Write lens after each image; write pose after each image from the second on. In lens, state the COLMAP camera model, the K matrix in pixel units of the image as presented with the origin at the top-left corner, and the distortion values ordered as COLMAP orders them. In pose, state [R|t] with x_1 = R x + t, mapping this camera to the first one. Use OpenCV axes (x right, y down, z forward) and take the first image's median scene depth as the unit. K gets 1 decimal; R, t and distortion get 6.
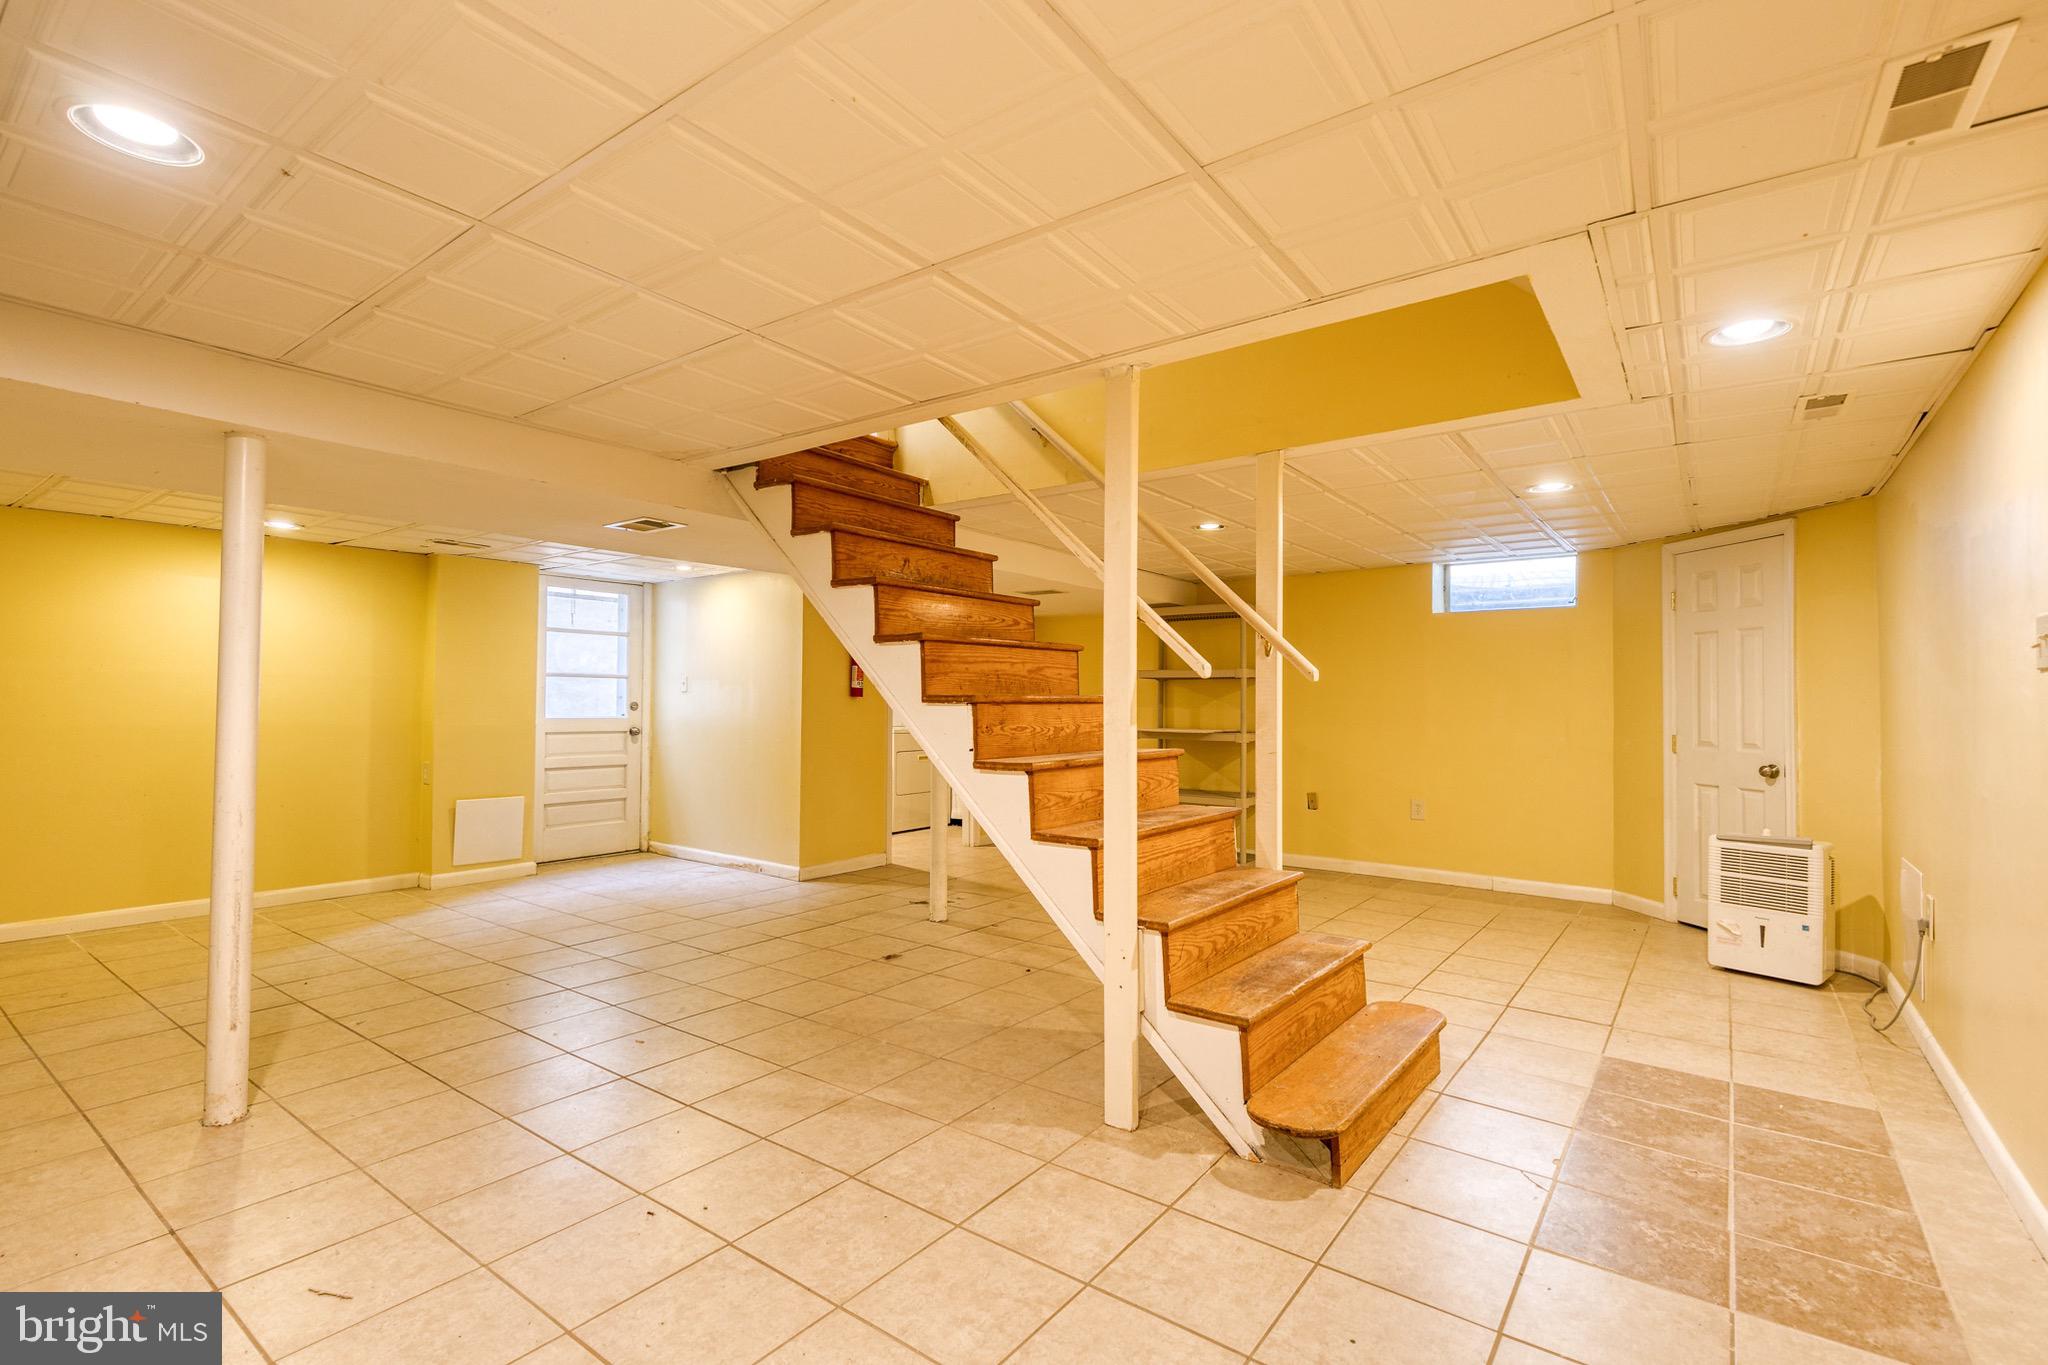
lens RADIAL K [[930.6, 0, 1038.1], [0, 930.6, 689.5], [0, 0, 1]] dist [0.008646, 0.000077]
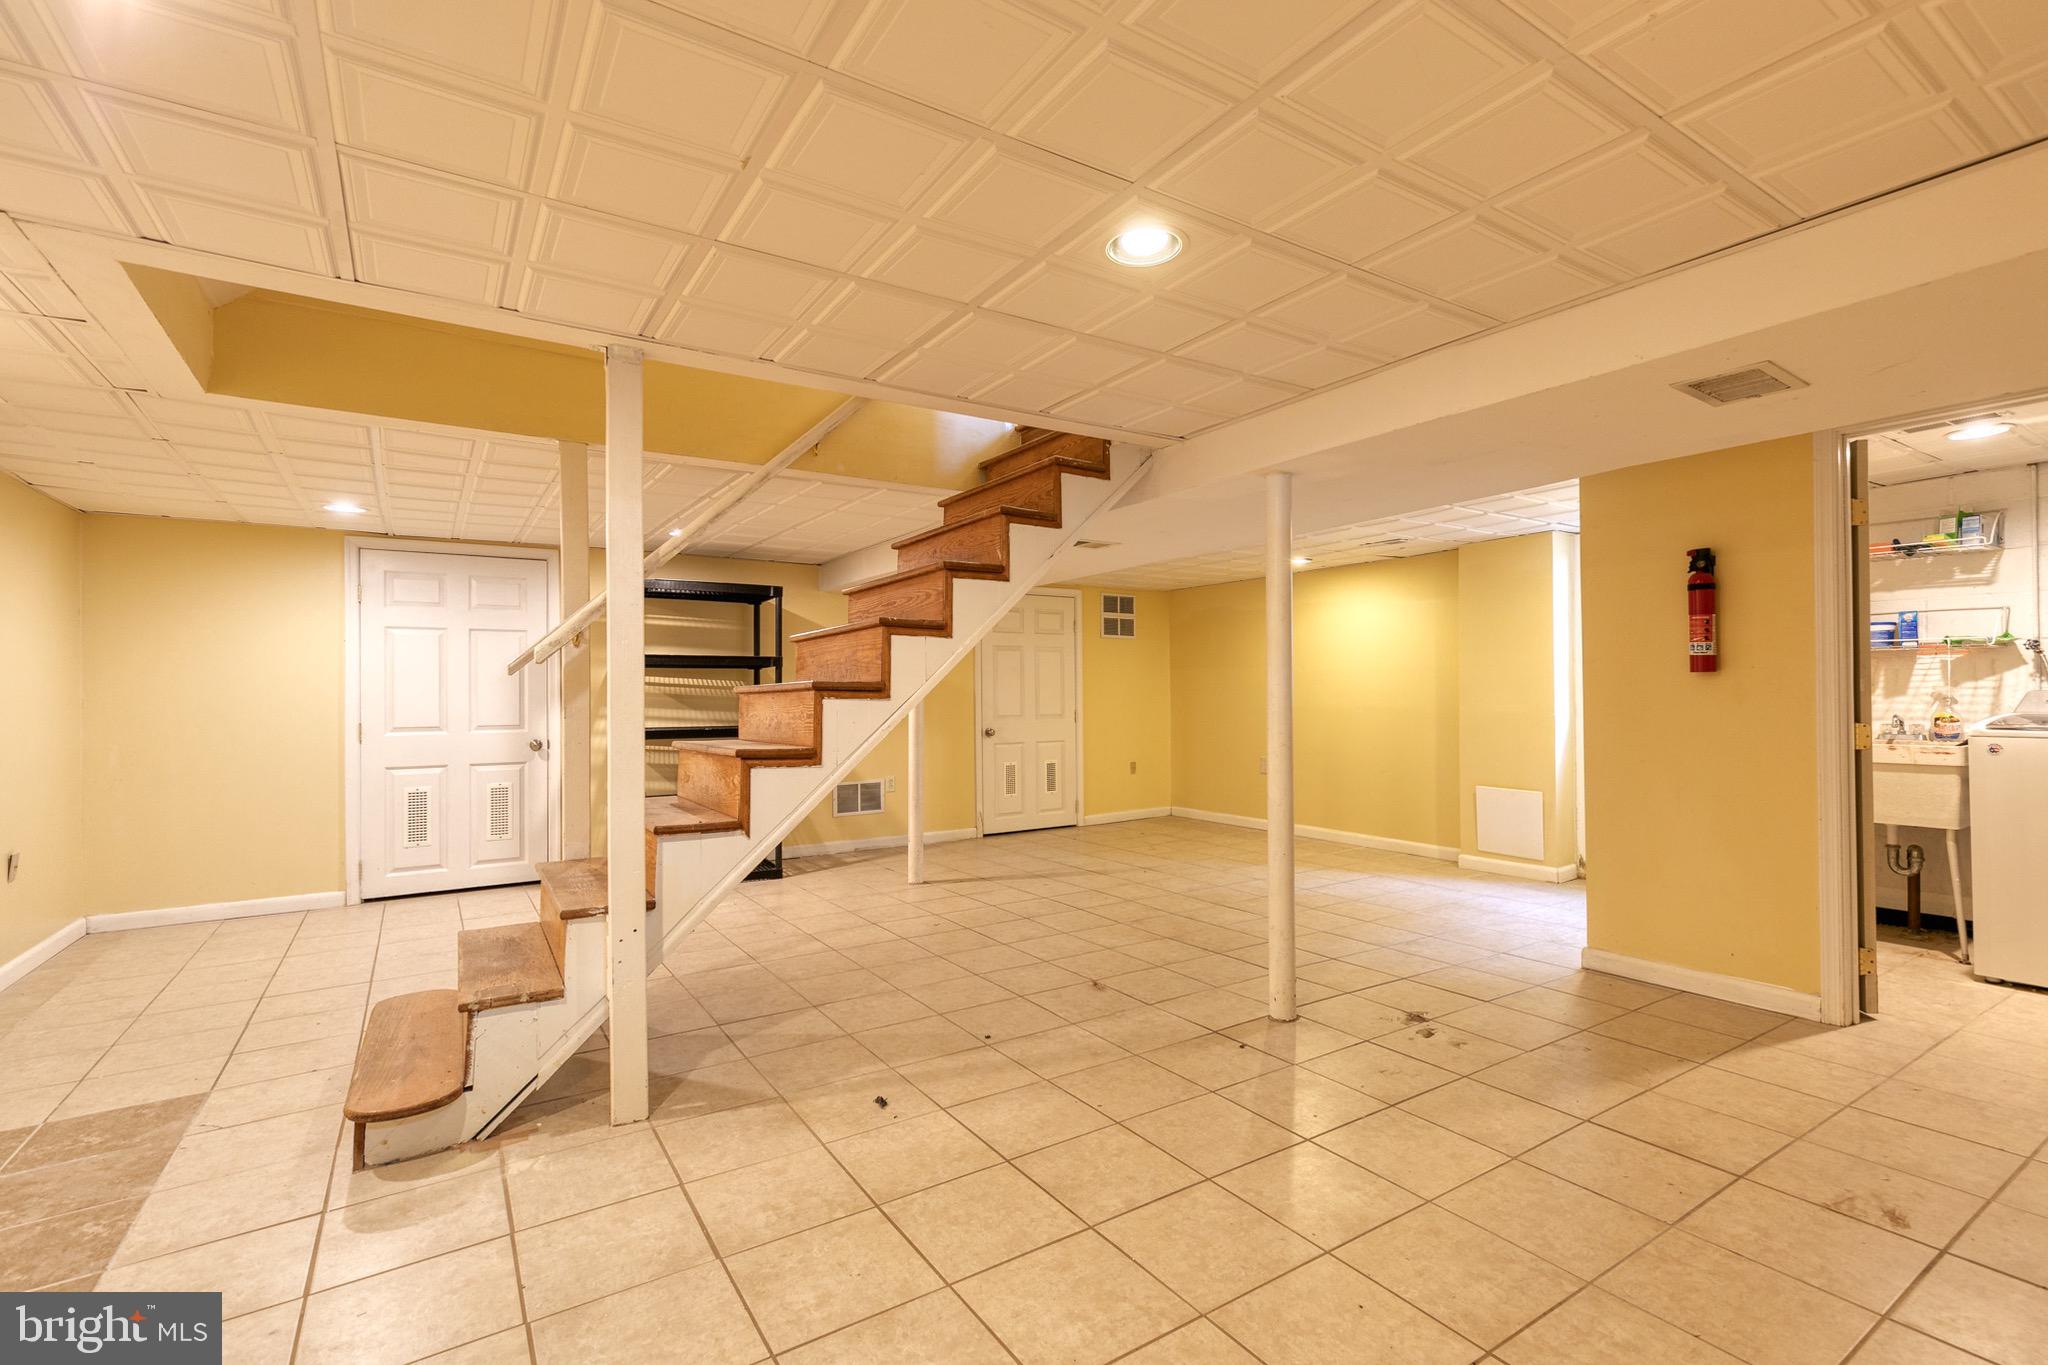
lens RADIAL K [[930.6, 0, 1038.1], [0, 930.6, 689.5], [0, 0, 1]] dist [0.008646, 0.000077]
pose [[-0.346906, -0.005267, -0.937885, 0.733898], [0.024272, 0.999599, -0.014592, 0.029138], [0.937586, -0.027827, -0.346639, 1.381205]]
